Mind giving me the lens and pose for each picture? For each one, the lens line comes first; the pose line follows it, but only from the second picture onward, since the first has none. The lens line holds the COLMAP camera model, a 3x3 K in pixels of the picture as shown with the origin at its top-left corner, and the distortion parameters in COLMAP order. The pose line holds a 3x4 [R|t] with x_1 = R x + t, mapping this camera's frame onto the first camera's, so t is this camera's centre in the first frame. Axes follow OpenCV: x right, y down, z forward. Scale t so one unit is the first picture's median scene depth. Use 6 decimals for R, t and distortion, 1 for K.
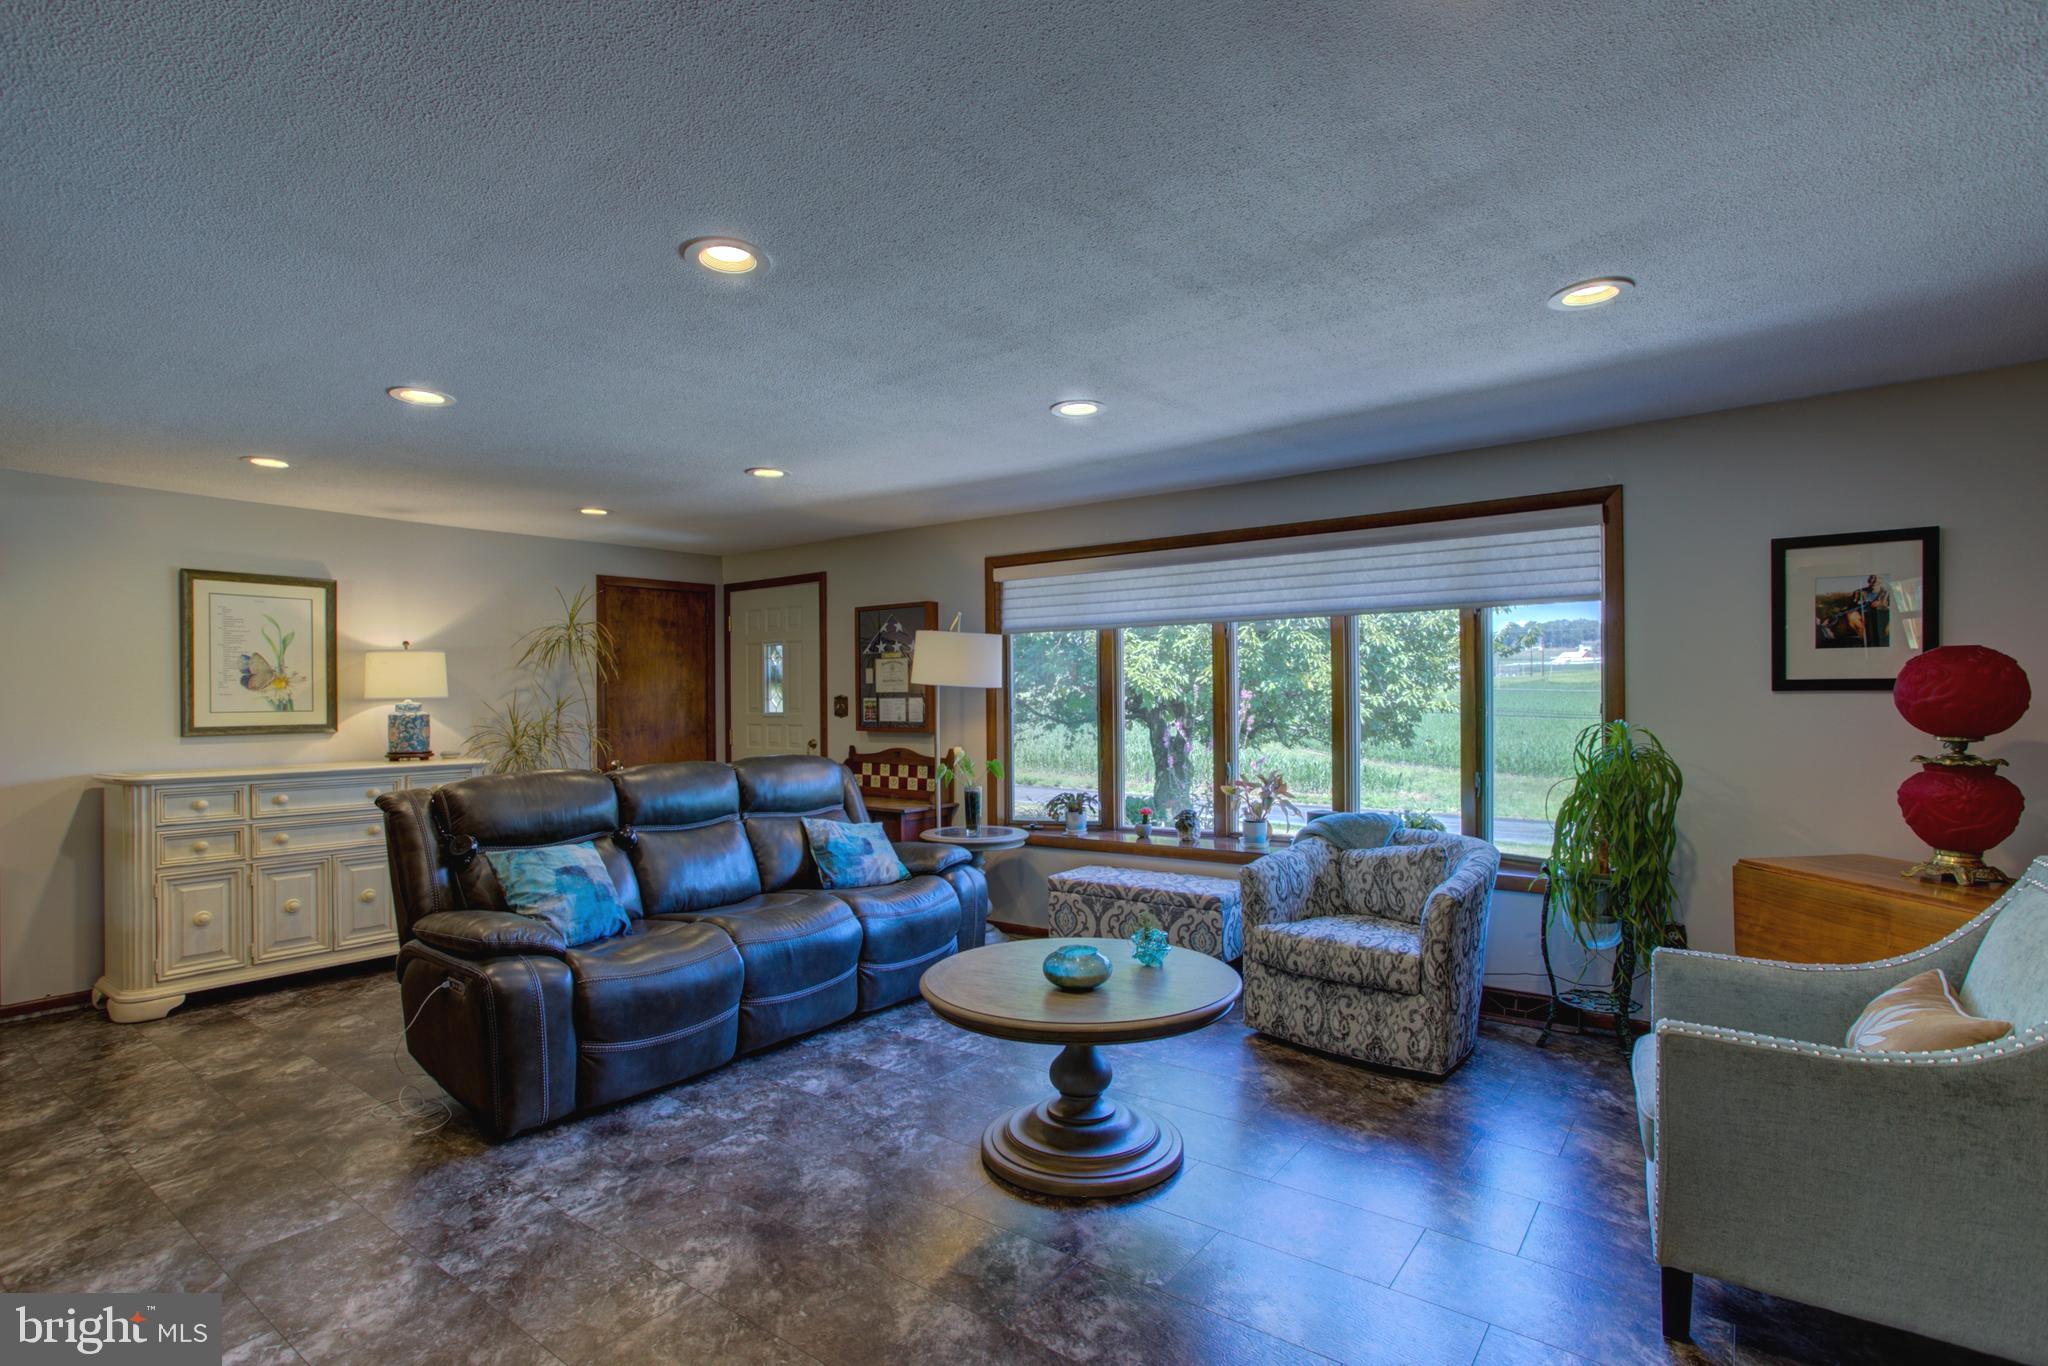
lens RADIAL K [[1012.4, 0, 995.2], [0, 1012.4, 706.8], [0, 0, 1]] dist [-0.039457, 0.018456]
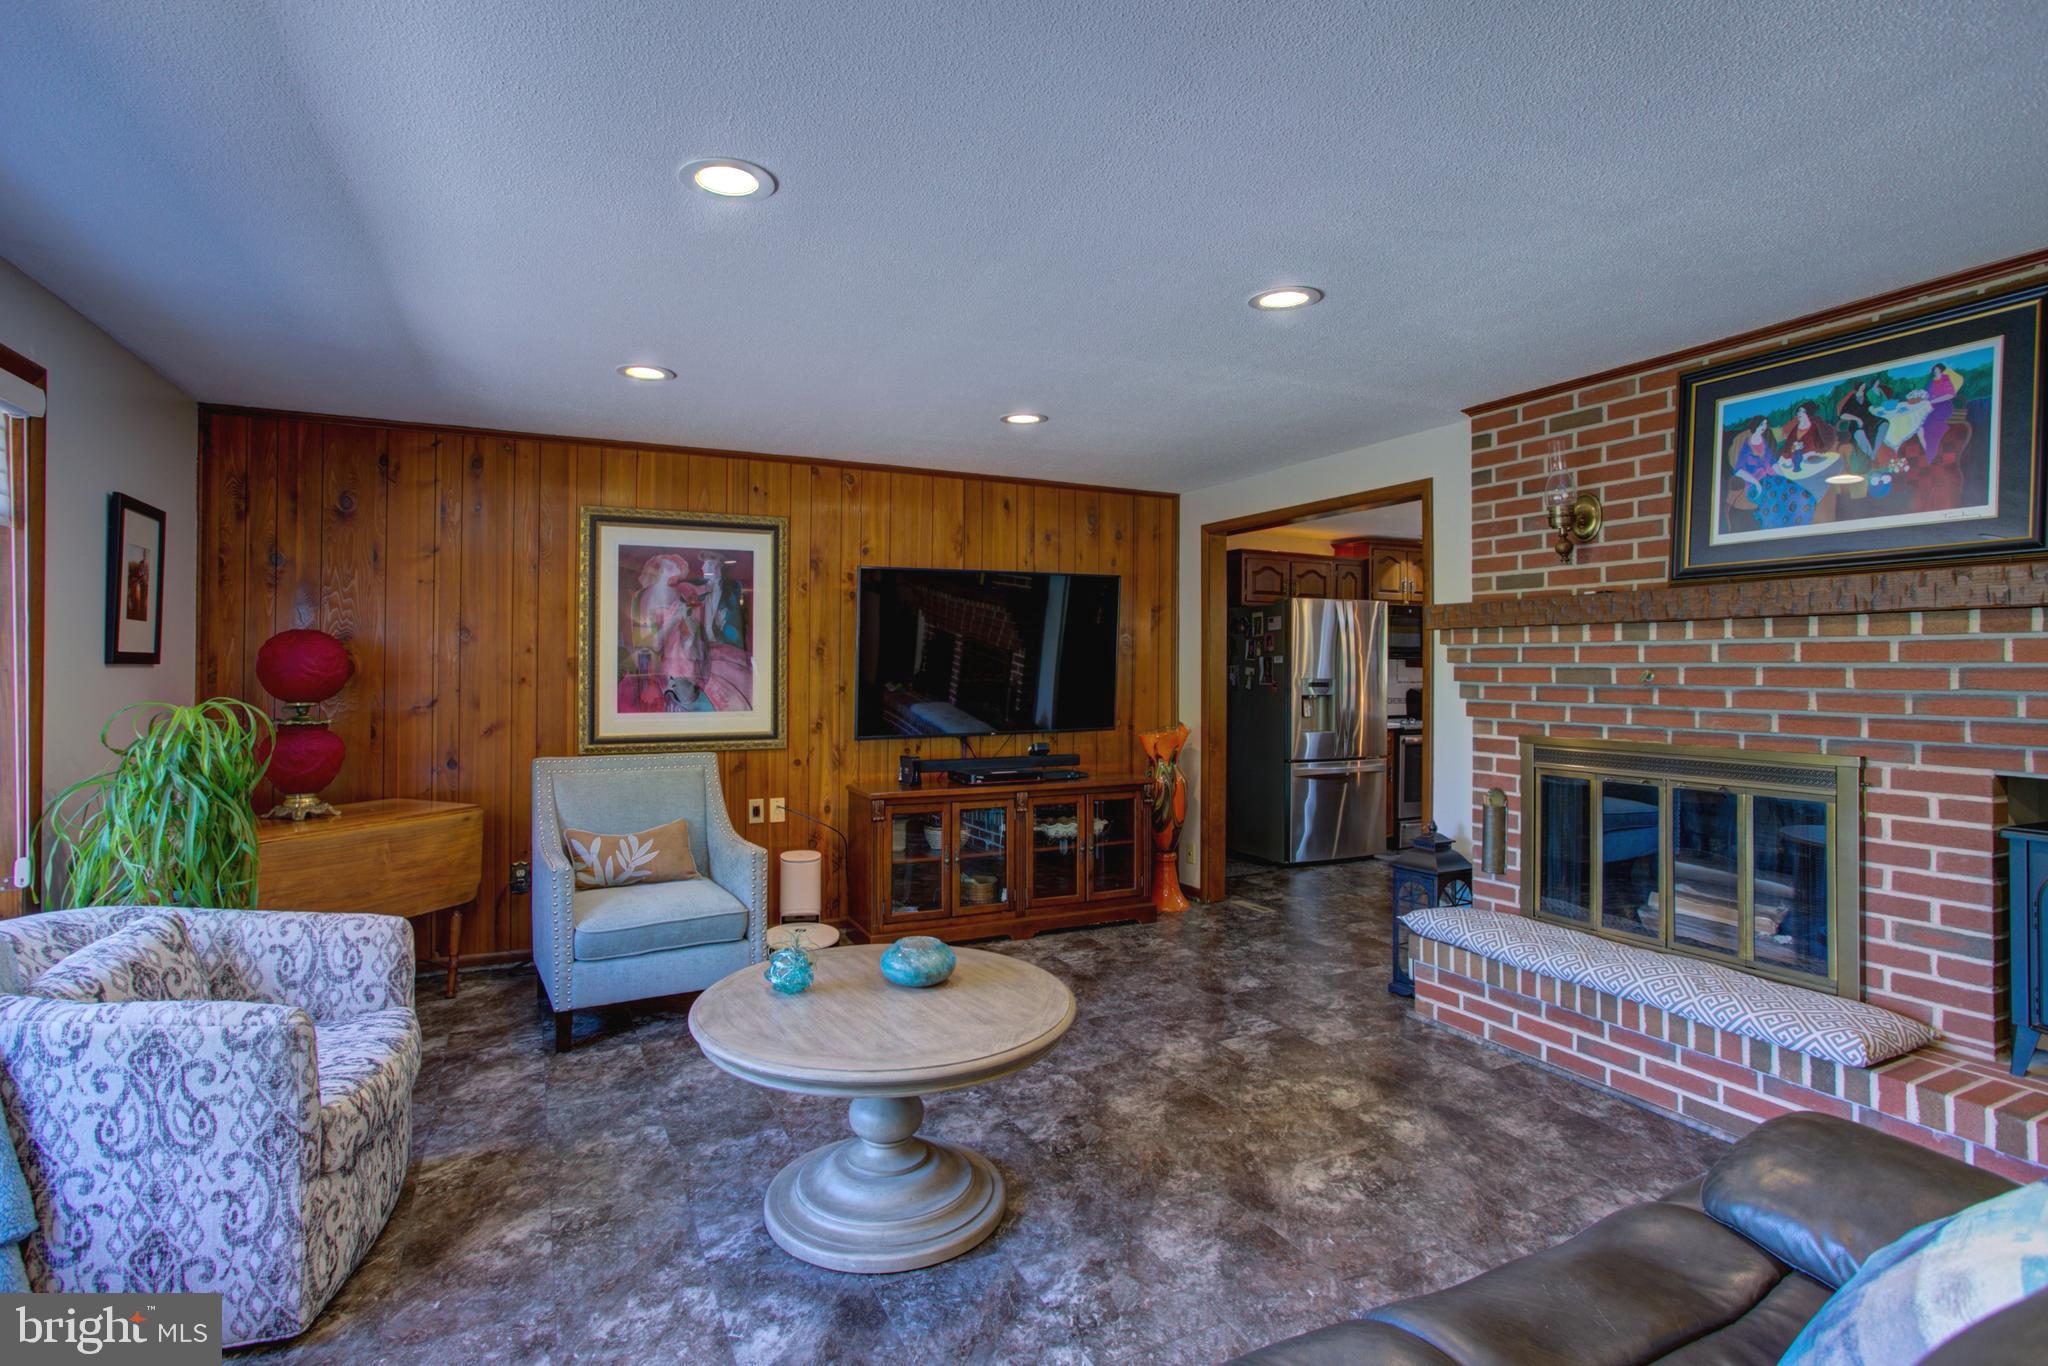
lens RADIAL K [[1012.4, 0, 1021.9], [0, 1012.4, 665.3], [0, 0, 1]] dist [-0.039457, 0.018456]
pose [[-0.906362, 0.005914, 0.422461, -0.315164], [0.008697, 0.999951, 0.004660, -0.012137], [-0.422413, 0.007898, -0.906369, 1.438465]]
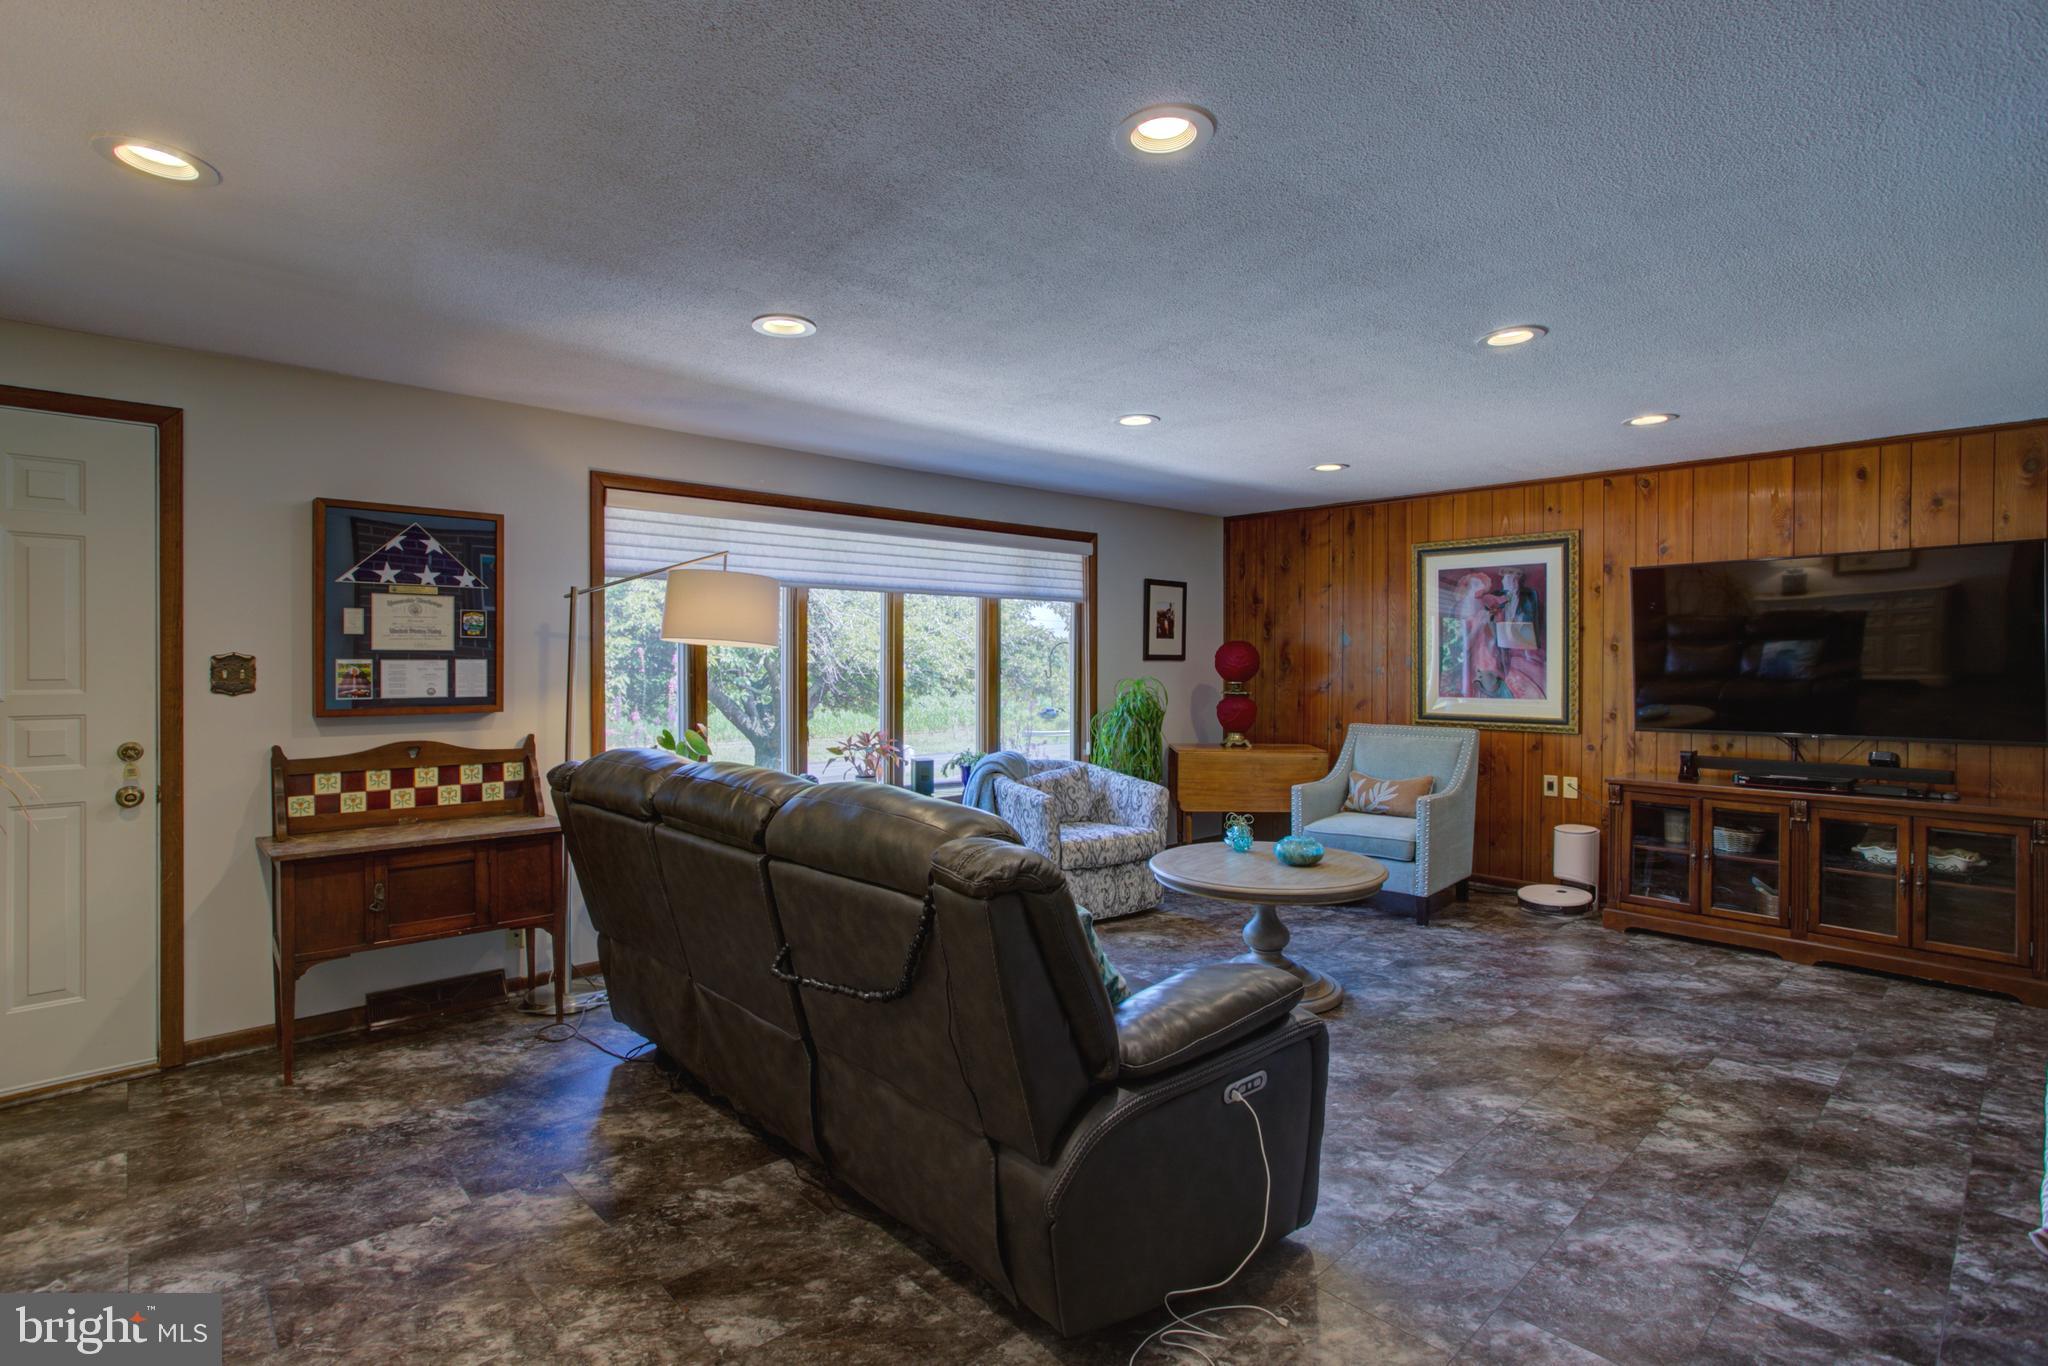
lens RADIAL K [[1012.4, 0, 1008.1], [0, 1012.4, 688.8], [0, 0, 1]] dist [-0.039457, 0.018456]
pose [[0.152278, -0.019607, 0.988143, -1.106659], [0.007148, 0.999799, 0.018737, -0.000089], [-0.988312, 0.004210, 0.152388, 0.955375]]
